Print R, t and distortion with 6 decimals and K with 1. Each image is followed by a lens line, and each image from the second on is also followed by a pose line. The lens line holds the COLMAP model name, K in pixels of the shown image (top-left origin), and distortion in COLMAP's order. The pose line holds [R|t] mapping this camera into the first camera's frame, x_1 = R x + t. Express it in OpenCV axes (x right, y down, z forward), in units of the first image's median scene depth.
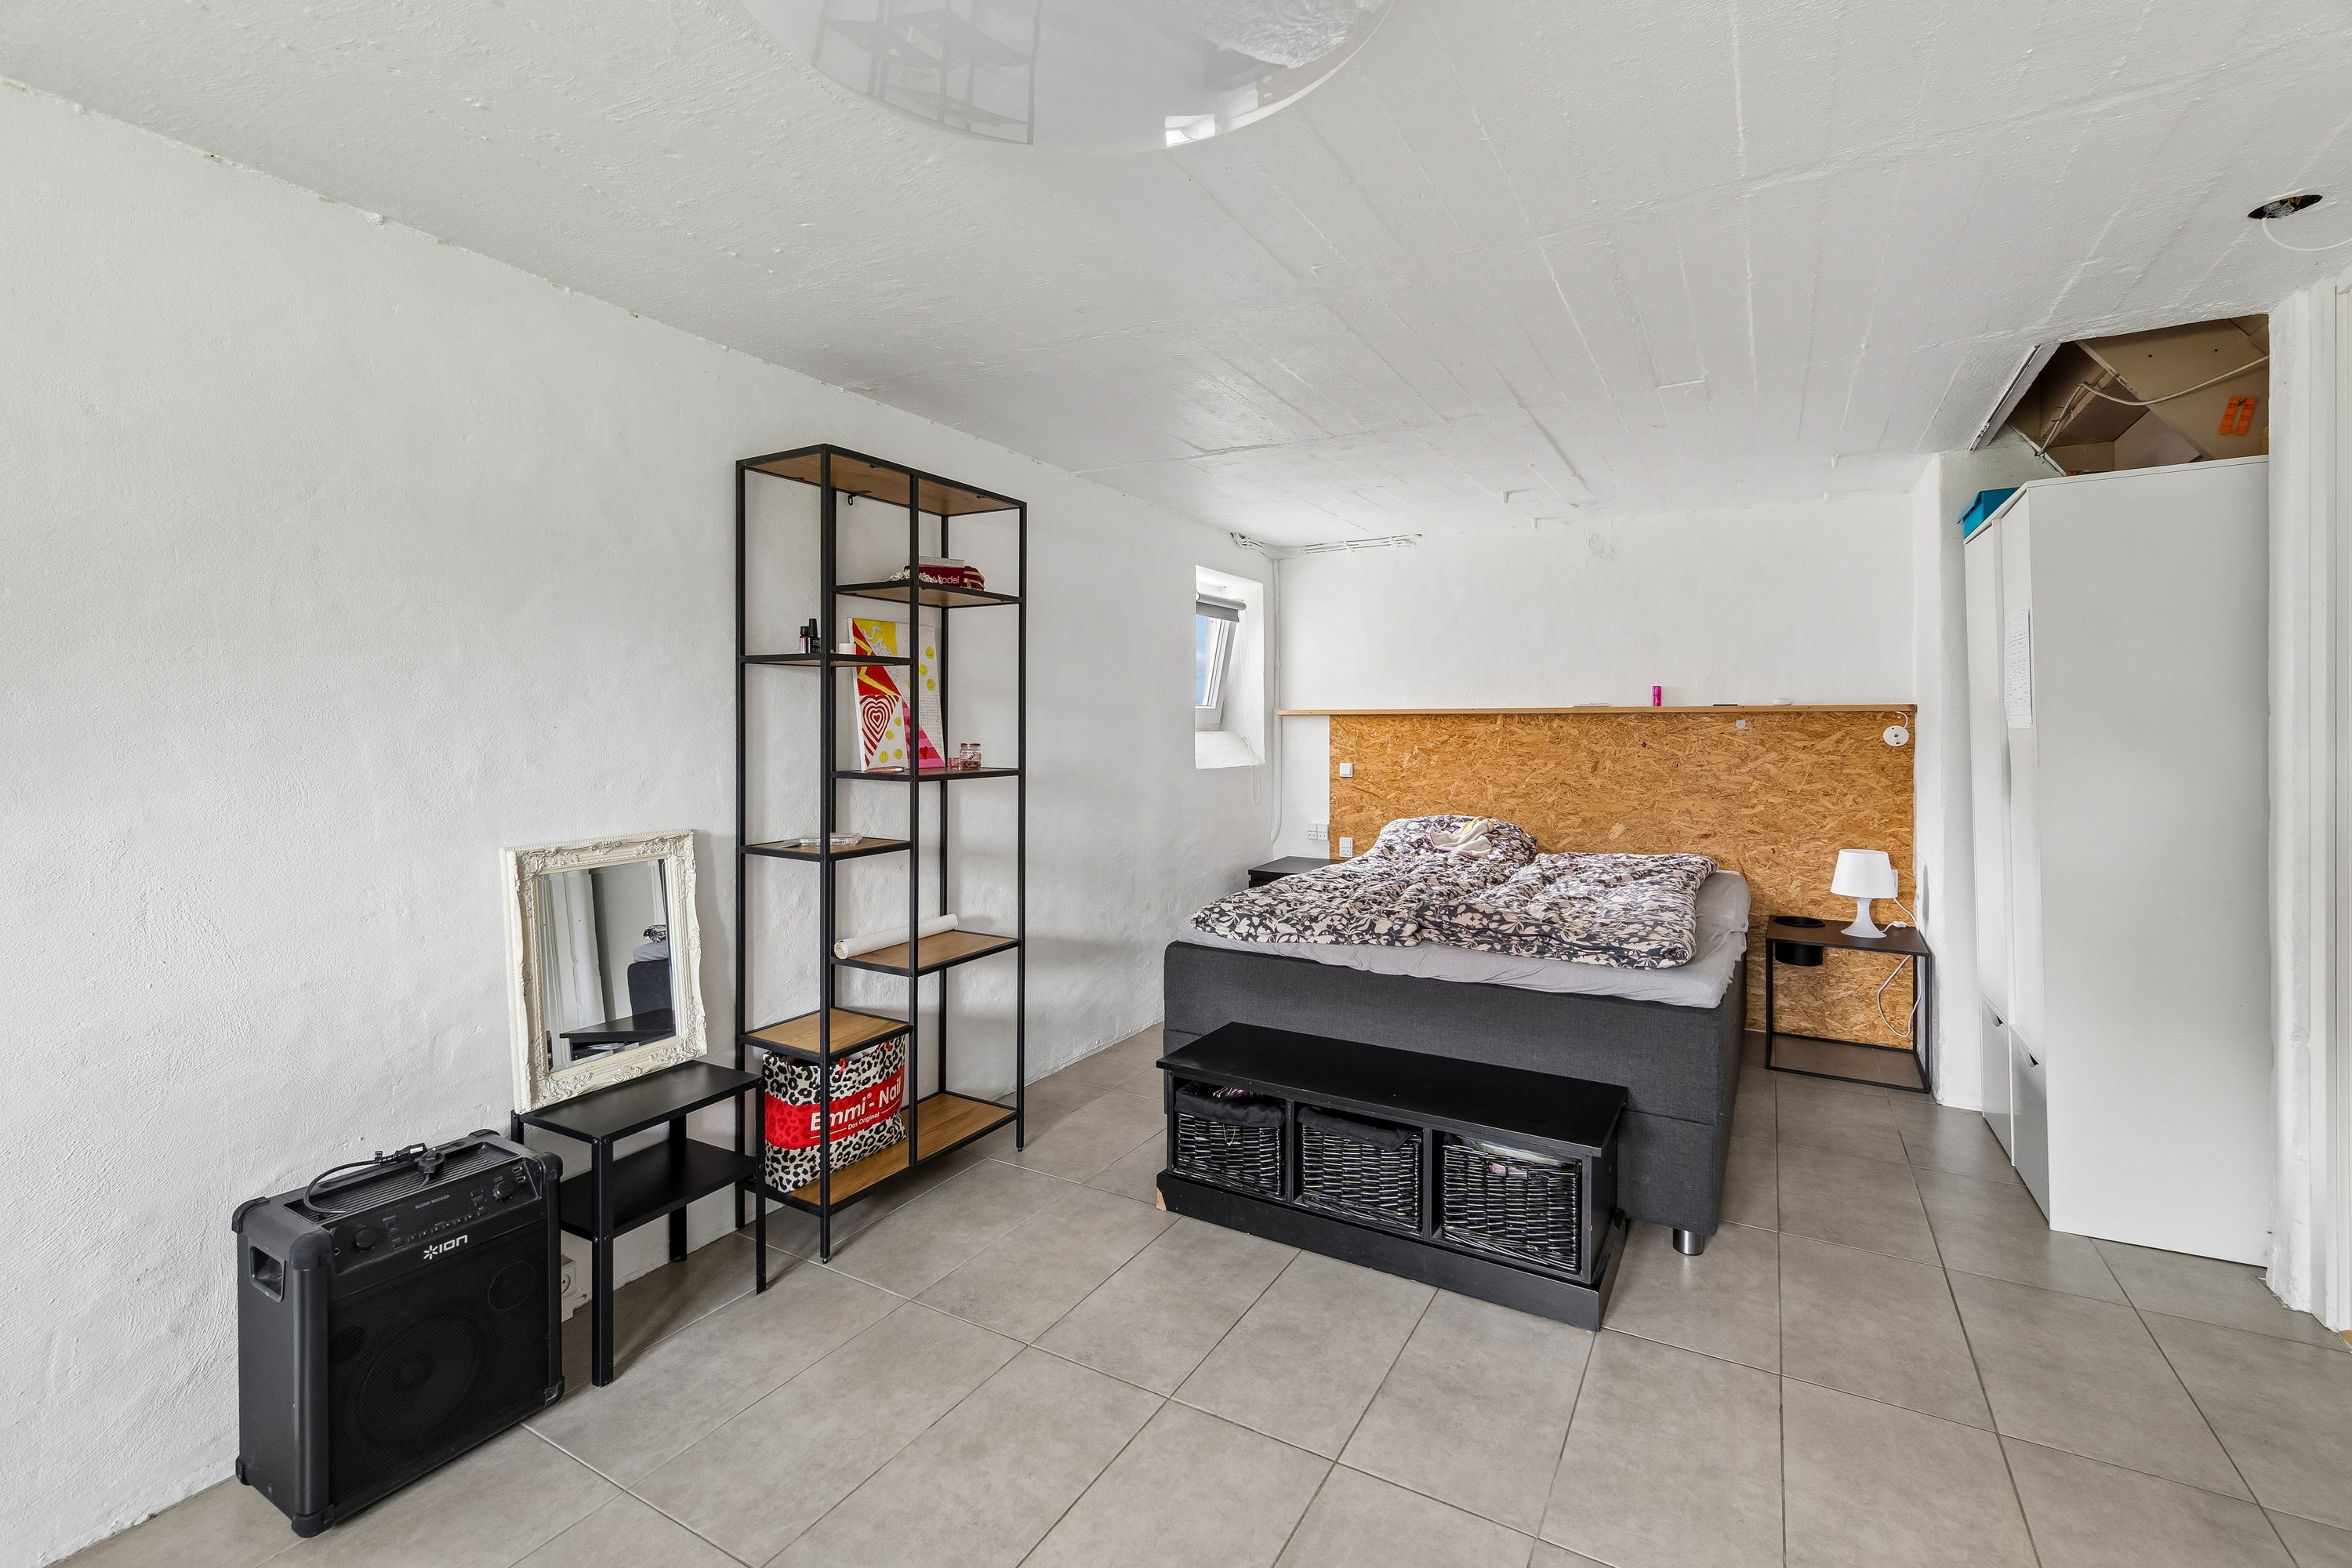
lens RADIAL K [[1050.9, 0, 1150.0], [0, 1050.9, 715.5], [0, 0, 1]] dist [0.000934, 0.000047]
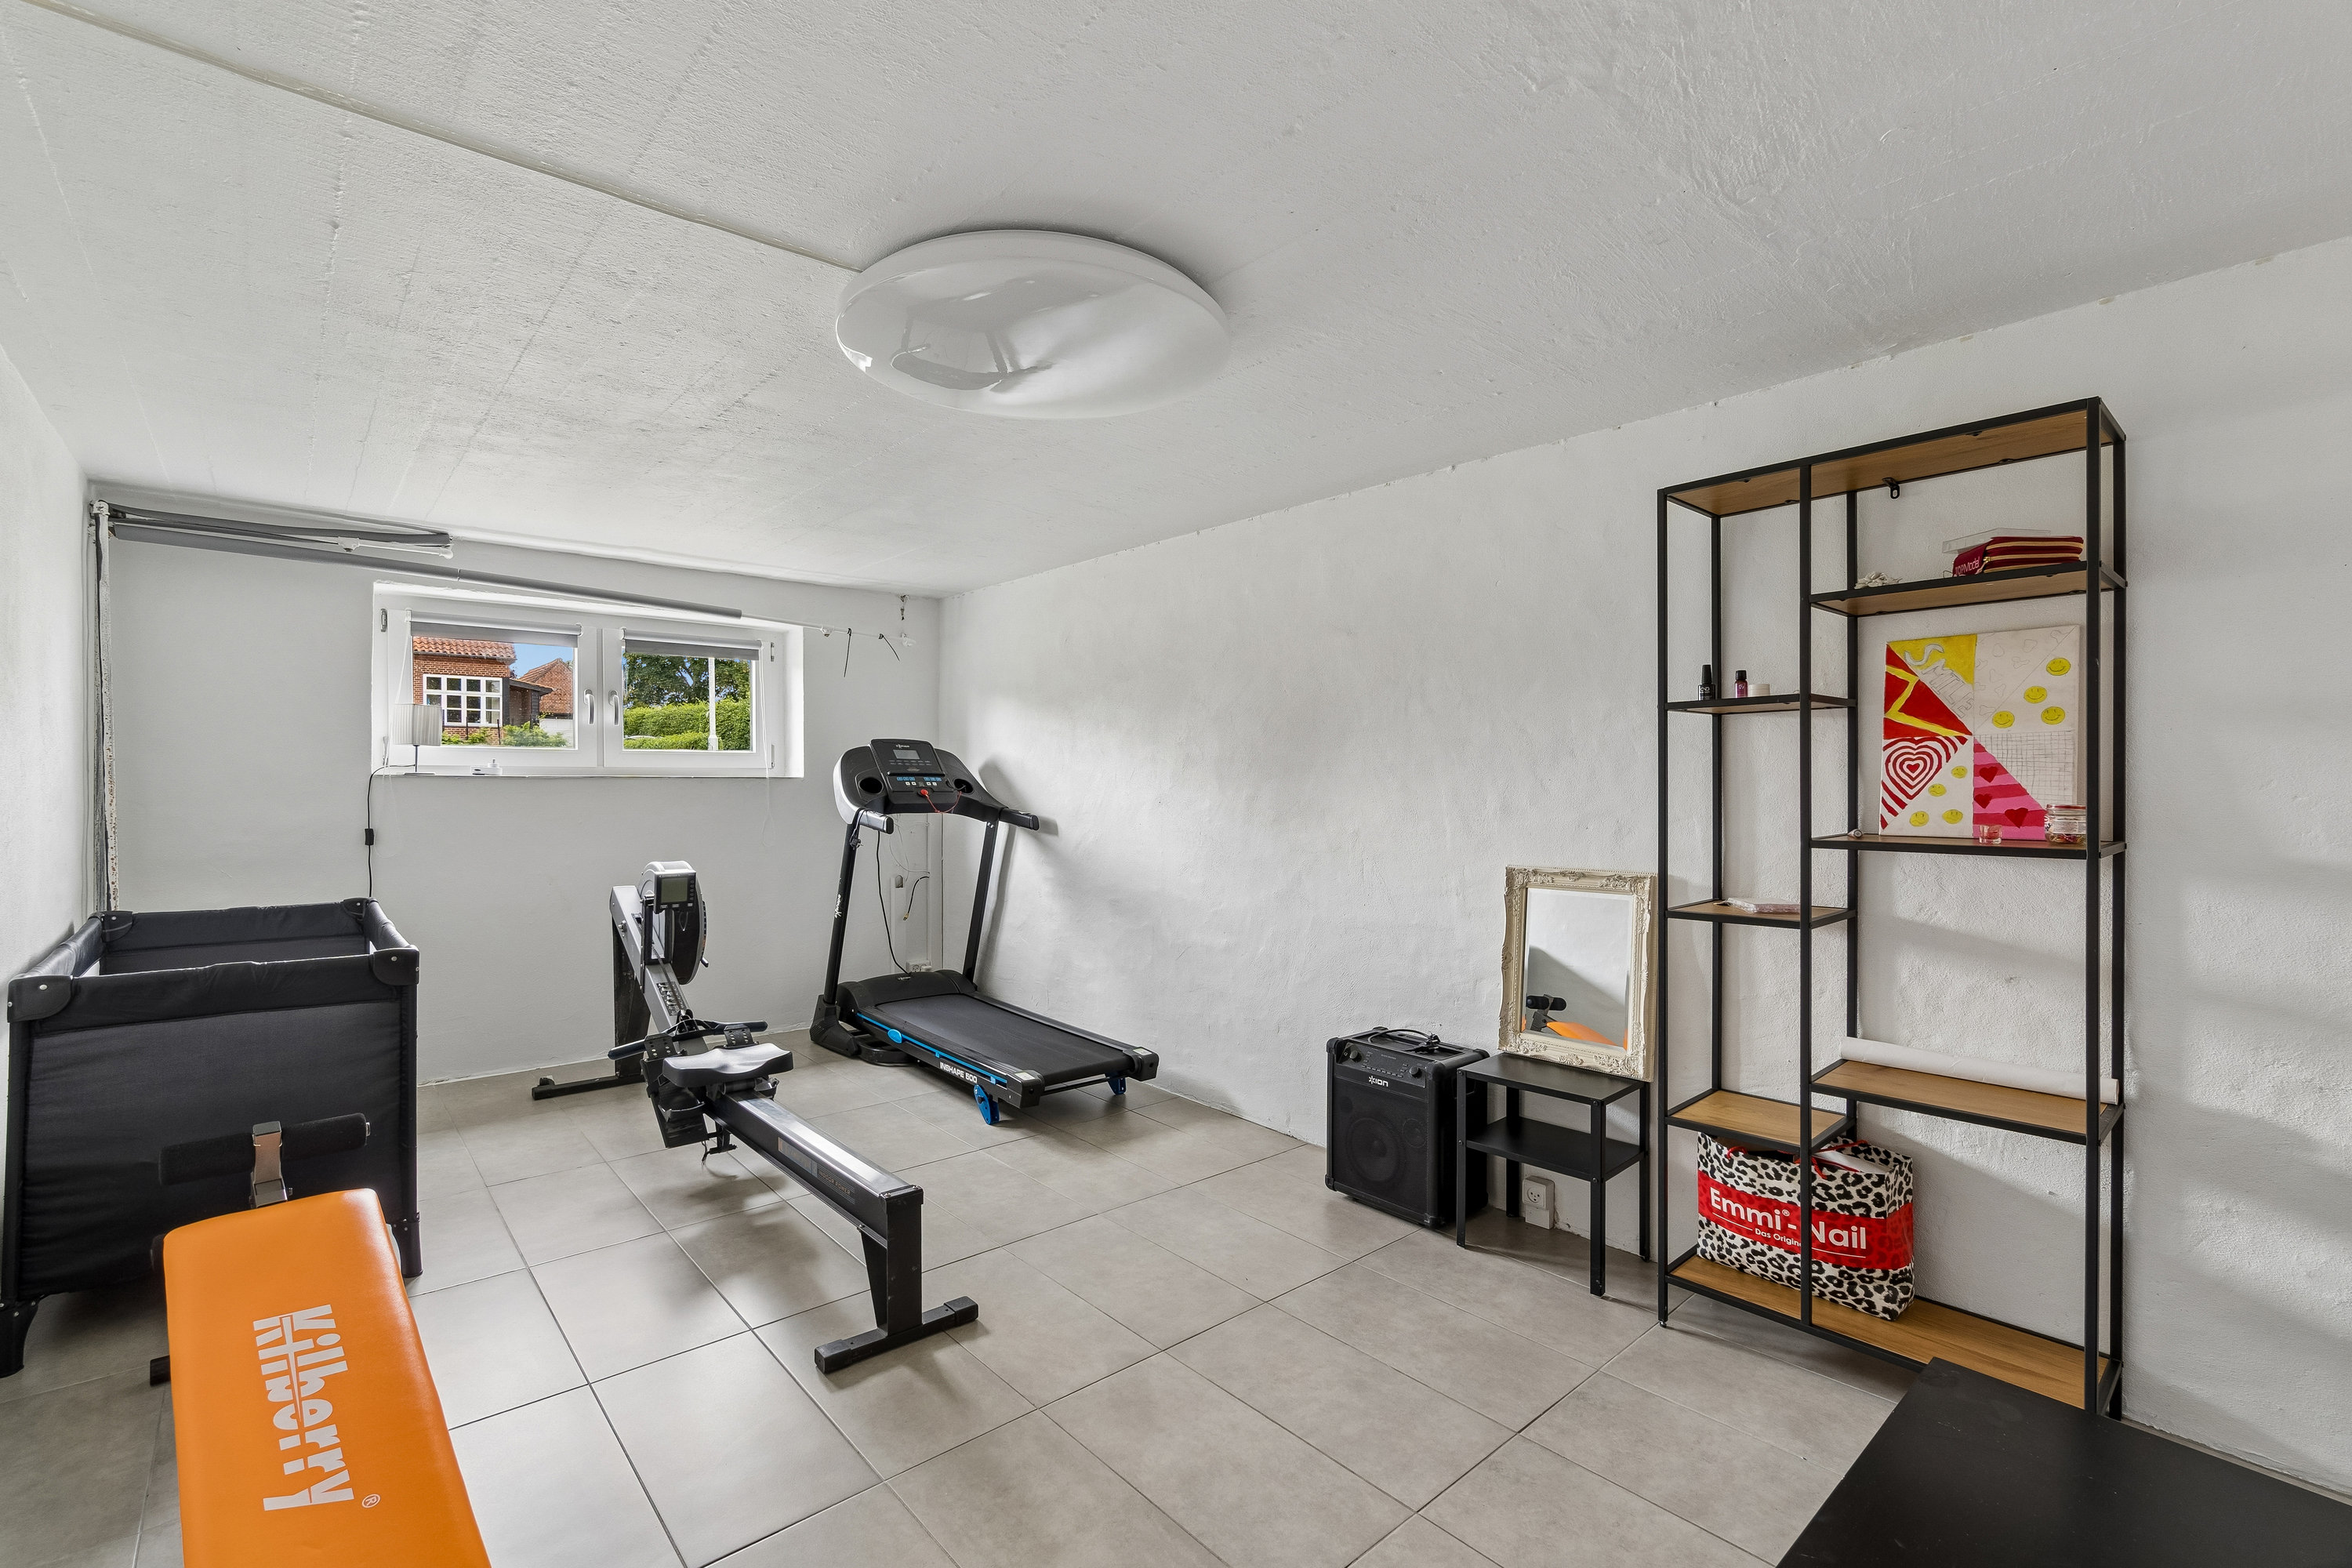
lens RADIAL K [[1050.9, 0, 1174.3], [0, 1050.9, 793.6], [0, 0, 1]] dist [0.000934, 0.000047]
pose [[-0.306225, 0.001169, -0.951958, 0.728761], [-0.000198, 0.999999, 0.001292, 0.023828], [0.951959, 0.000584, -0.306224, 0.832815]]
